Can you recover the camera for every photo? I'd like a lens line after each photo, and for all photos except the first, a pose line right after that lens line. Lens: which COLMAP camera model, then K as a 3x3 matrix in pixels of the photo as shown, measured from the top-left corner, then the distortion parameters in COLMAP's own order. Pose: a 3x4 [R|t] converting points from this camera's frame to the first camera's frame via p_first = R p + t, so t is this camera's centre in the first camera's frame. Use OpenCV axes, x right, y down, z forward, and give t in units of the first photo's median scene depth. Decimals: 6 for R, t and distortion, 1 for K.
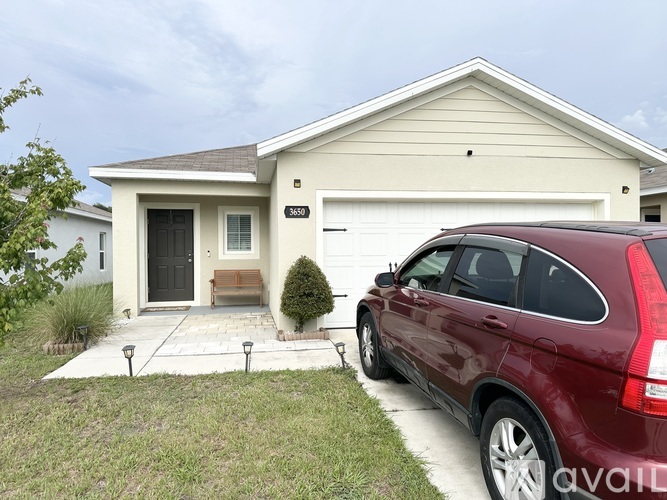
lens RADIAL K [[464.9, 0, 333.0], [0, 464.9, 249.3], [0, 0, 1]] dist [-0.009041, -0.004195]
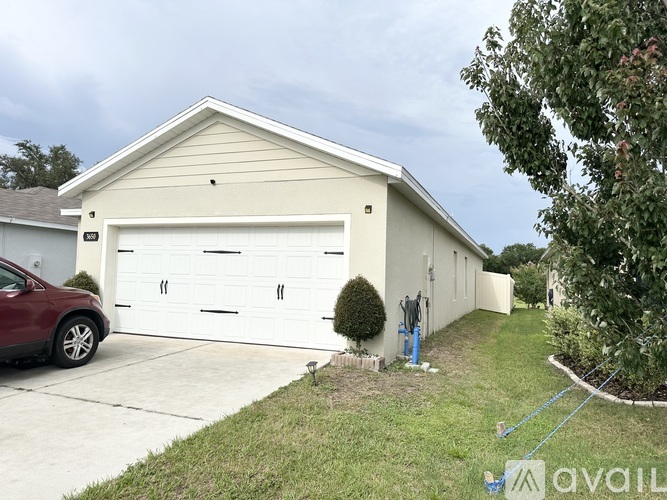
lens RADIAL K [[464.9, 0, 332.7], [0, 464.9, 247.9], [0, 0, 1]] dist [-0.009041, -0.004195]
pose [[0.882515, 0.004163, -0.470265, 1.069021], [-0.031363, 0.998256, -0.050022, -0.005519], [0.469237, 0.058894, 0.881106, 0.175135]]
